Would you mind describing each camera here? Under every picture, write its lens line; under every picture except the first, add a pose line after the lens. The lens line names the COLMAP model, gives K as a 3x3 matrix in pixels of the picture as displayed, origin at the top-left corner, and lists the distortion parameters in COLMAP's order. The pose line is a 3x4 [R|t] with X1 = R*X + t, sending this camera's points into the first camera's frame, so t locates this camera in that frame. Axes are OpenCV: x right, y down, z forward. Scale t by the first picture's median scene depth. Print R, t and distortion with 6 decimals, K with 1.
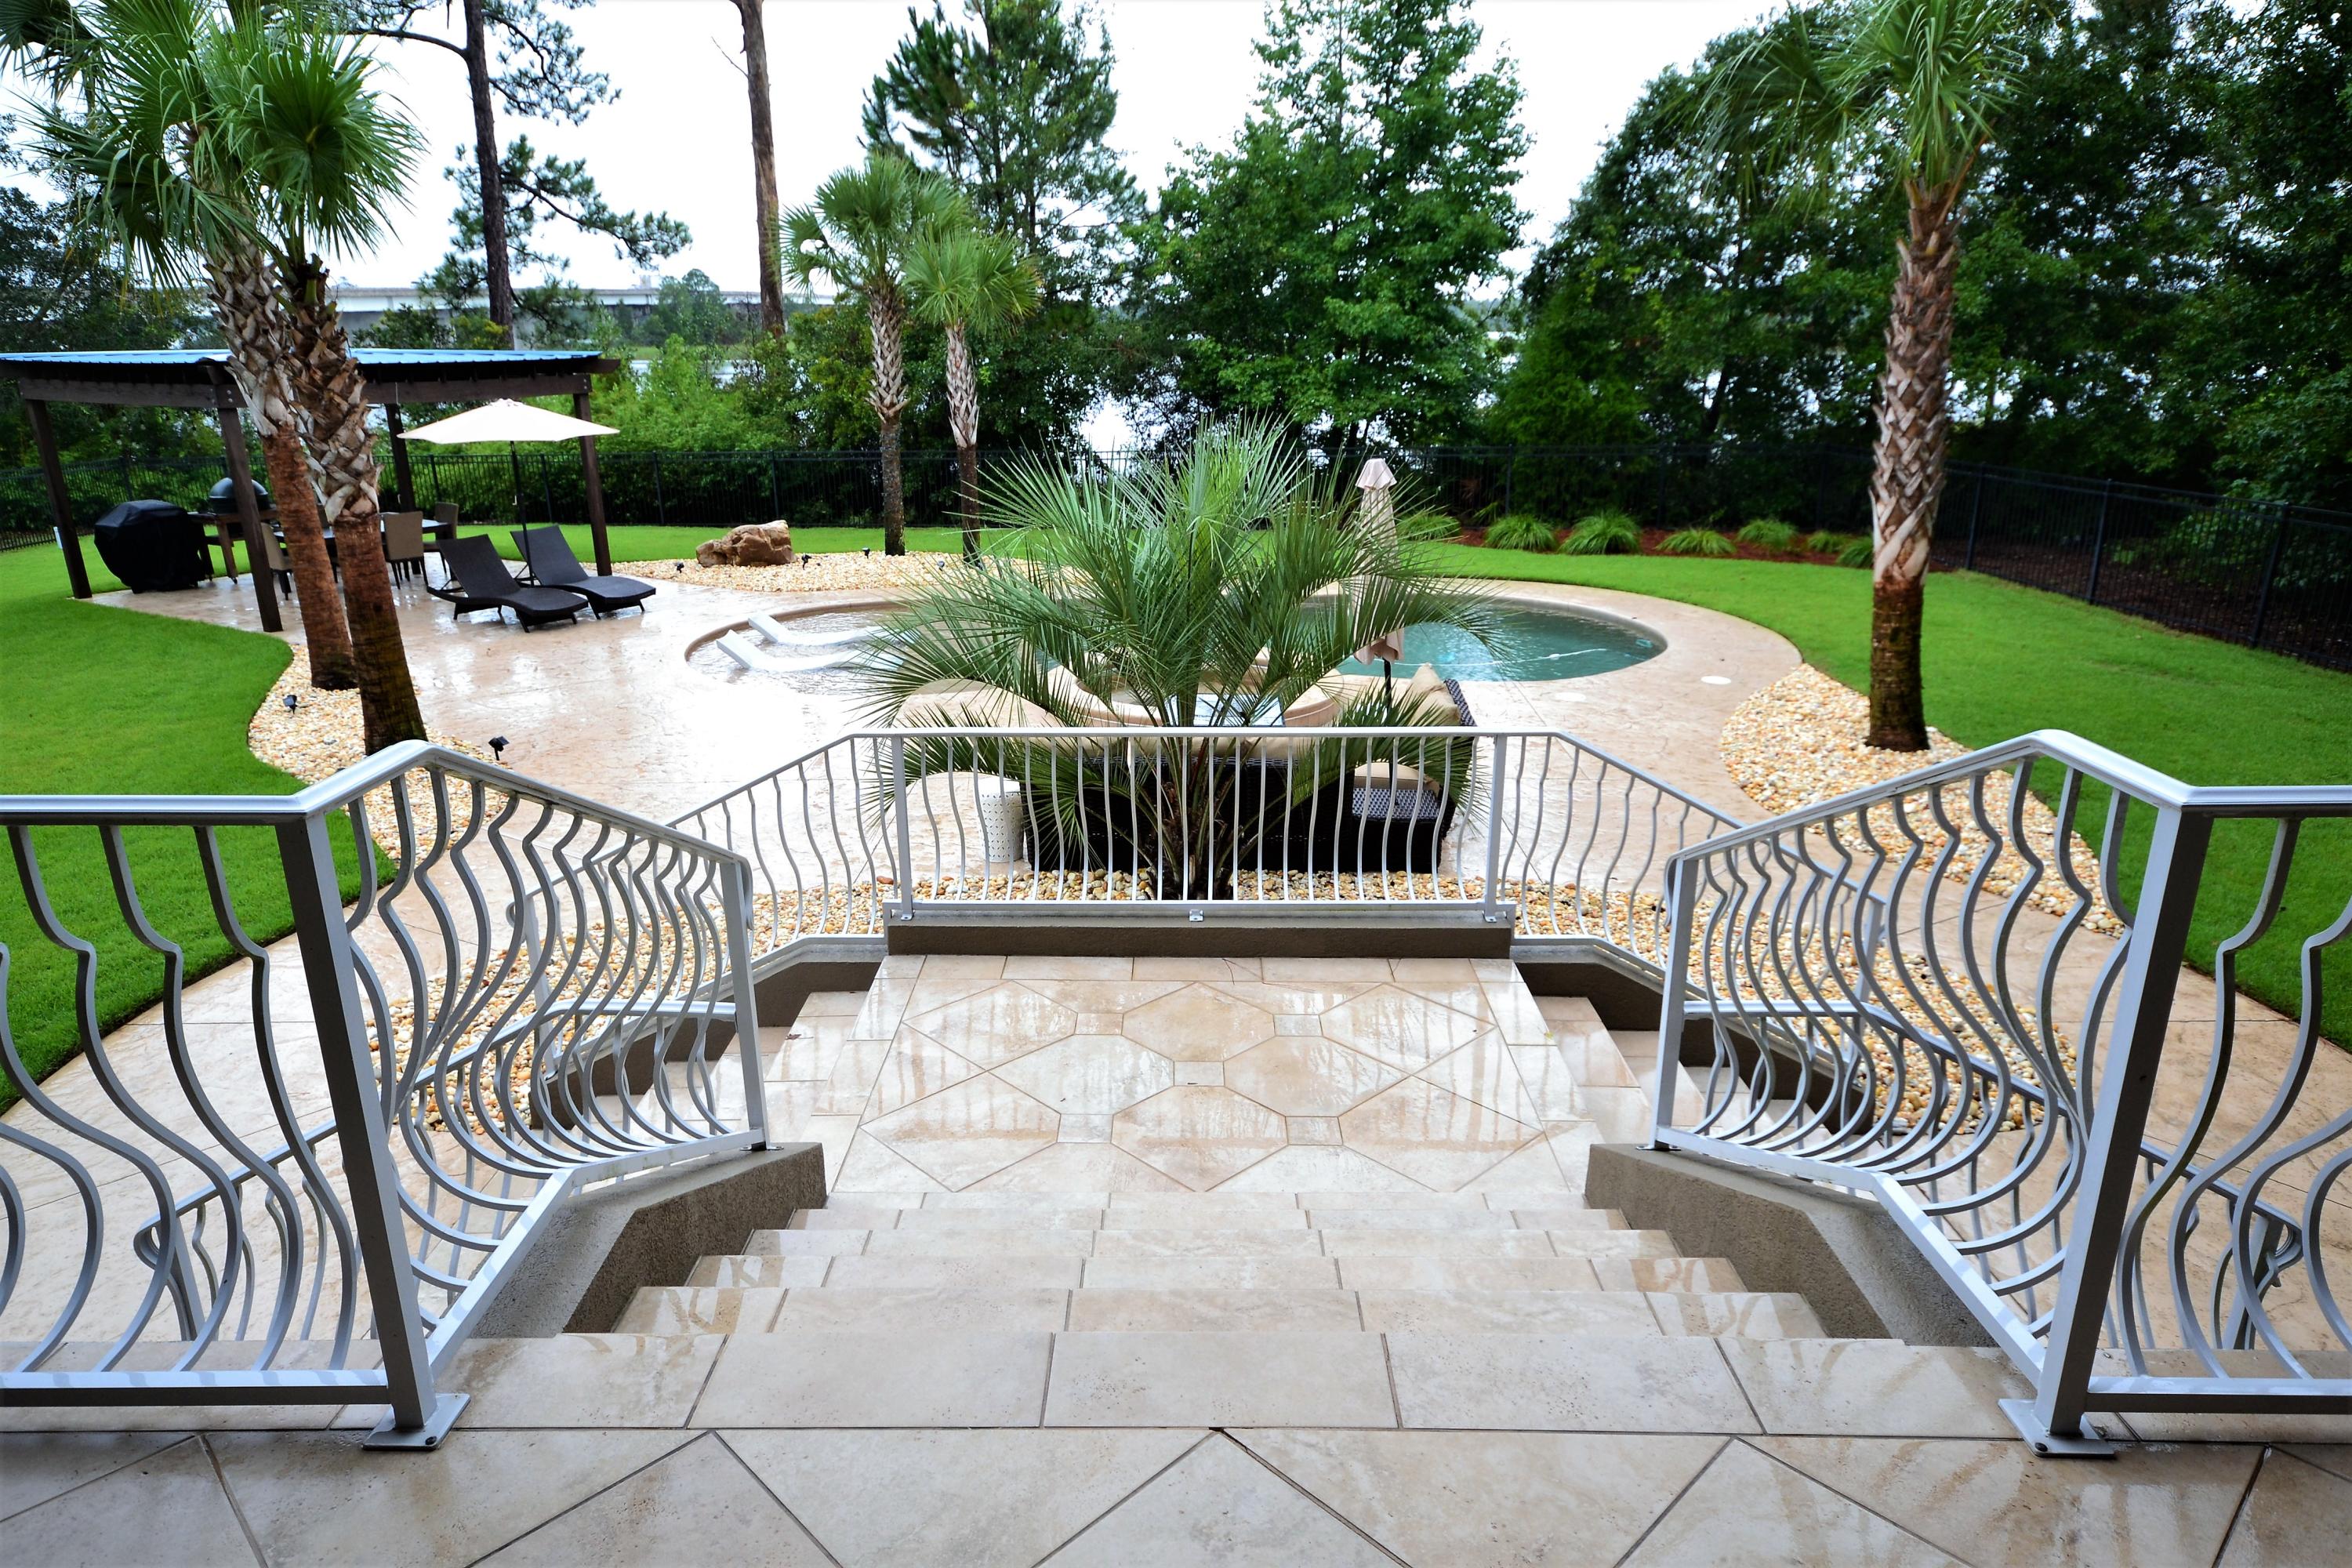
lens RADIAL K [[1441.6, 0, 1180.6], [0, 1441.6, 799.9], [0, 0, 1]] dist [0.009605, 0.013955]
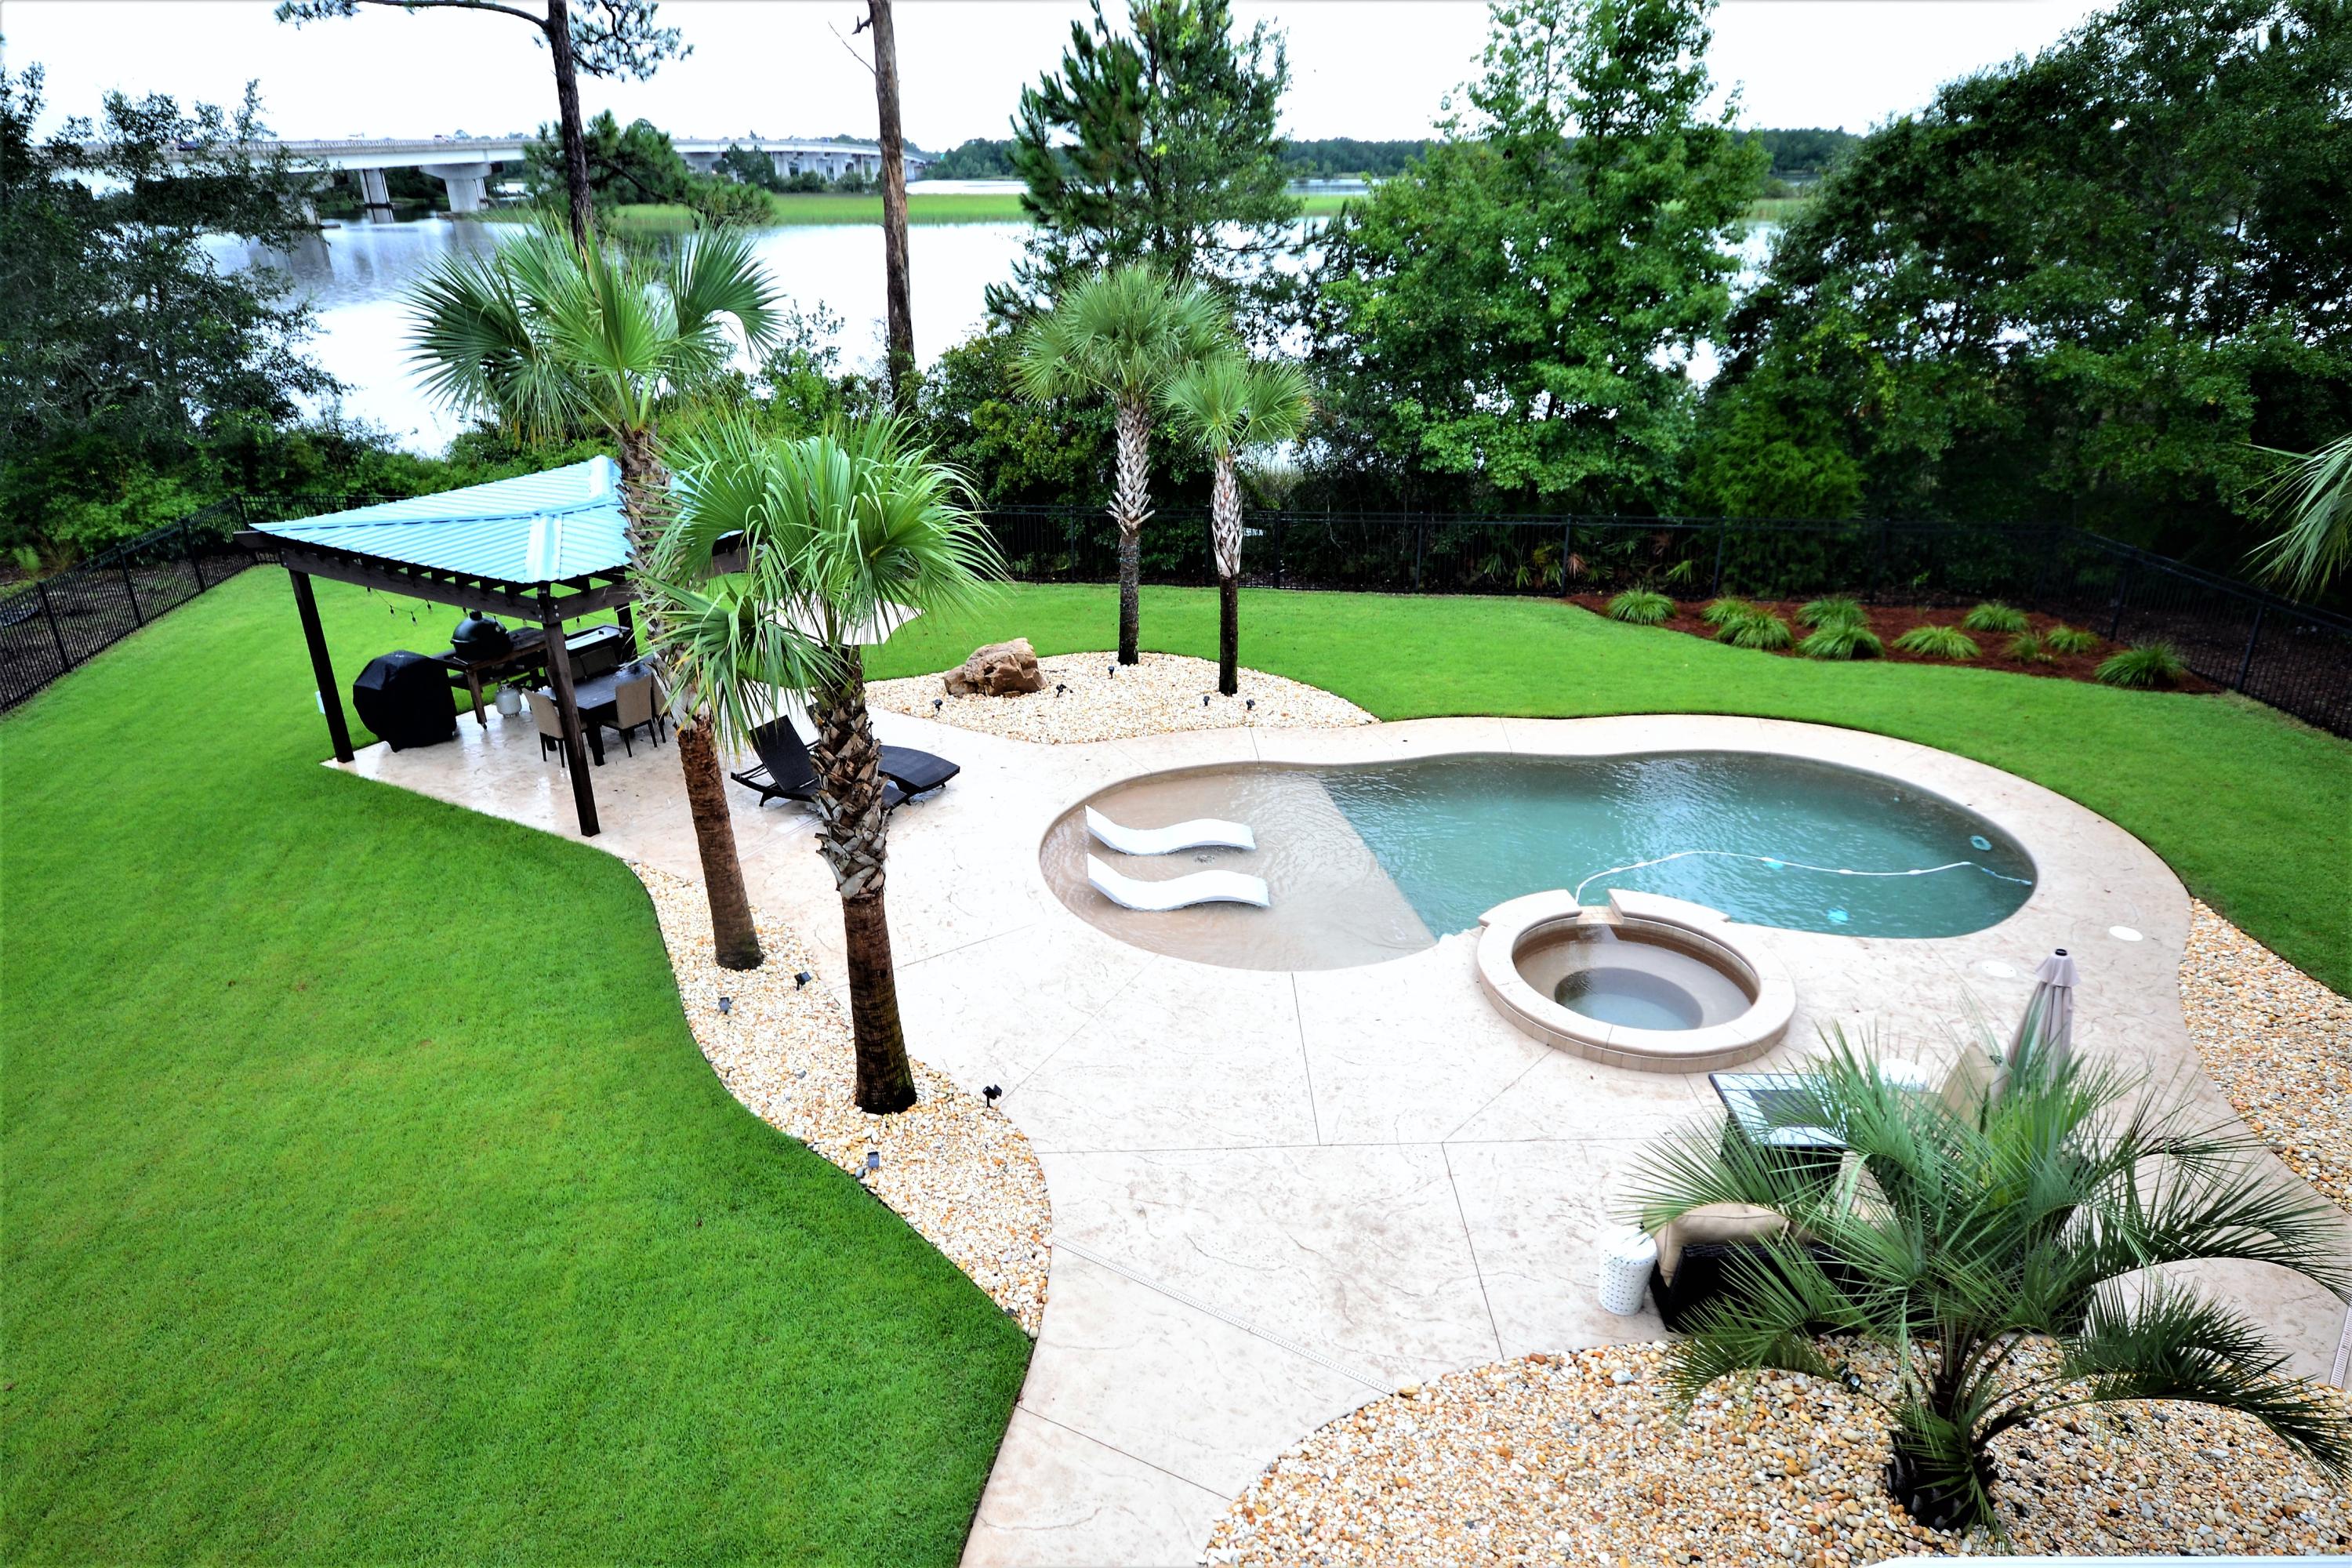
lens RADIAL K [[1441.6, 0, 1163.2], [0, 1441.6, 785.3], [0, 0, 1]] dist [0.009605, 0.013955]
pose [[0.999626, -0.010525, 0.025235, -0.180173], [0.008068, 0.995390, 0.095574, -0.162620], [-0.026125, -0.095335, 0.995102, 0.017288]]
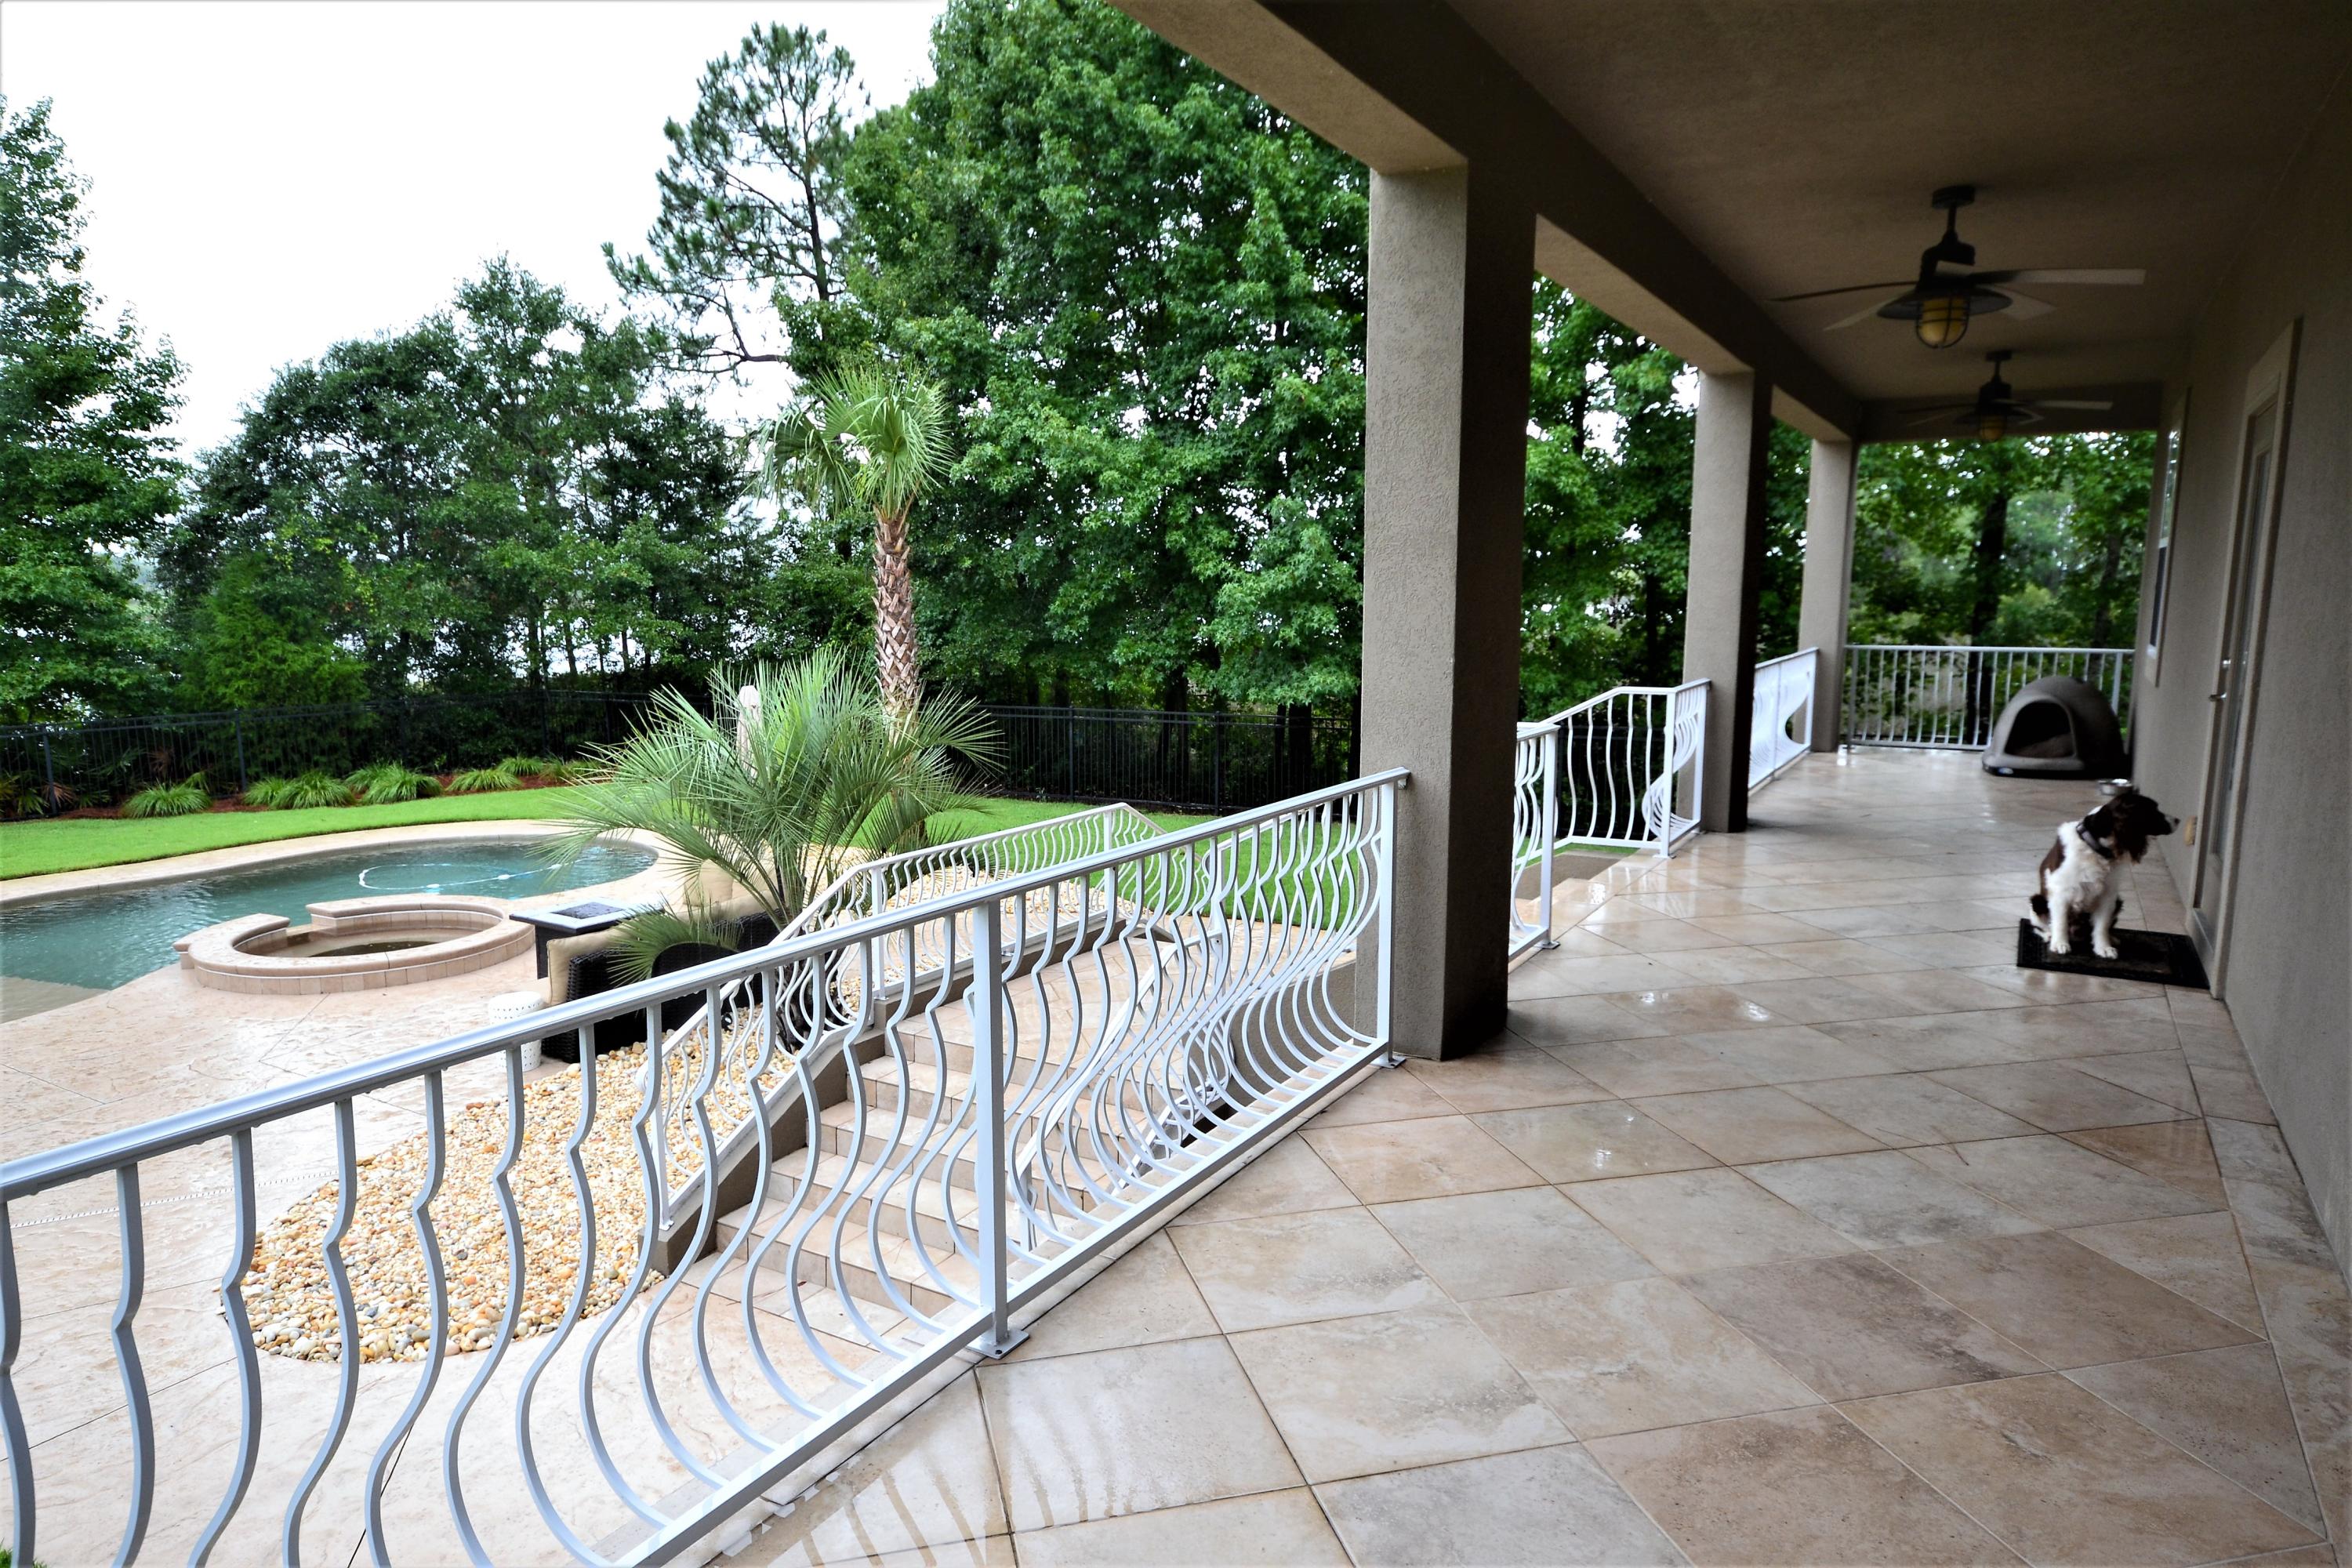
lens RADIAL K [[1441.6, 0, 1168.0], [0, 1441.6, 784.1], [0, 0, 1]] dist [0.009605, 0.013955]
pose [[0.493939, -0.109239, 0.862607, -0.306846], [0.268056, 0.962886, -0.031554, -0.000956], [-0.827146, 0.246813, 0.504889, 0.009904]]
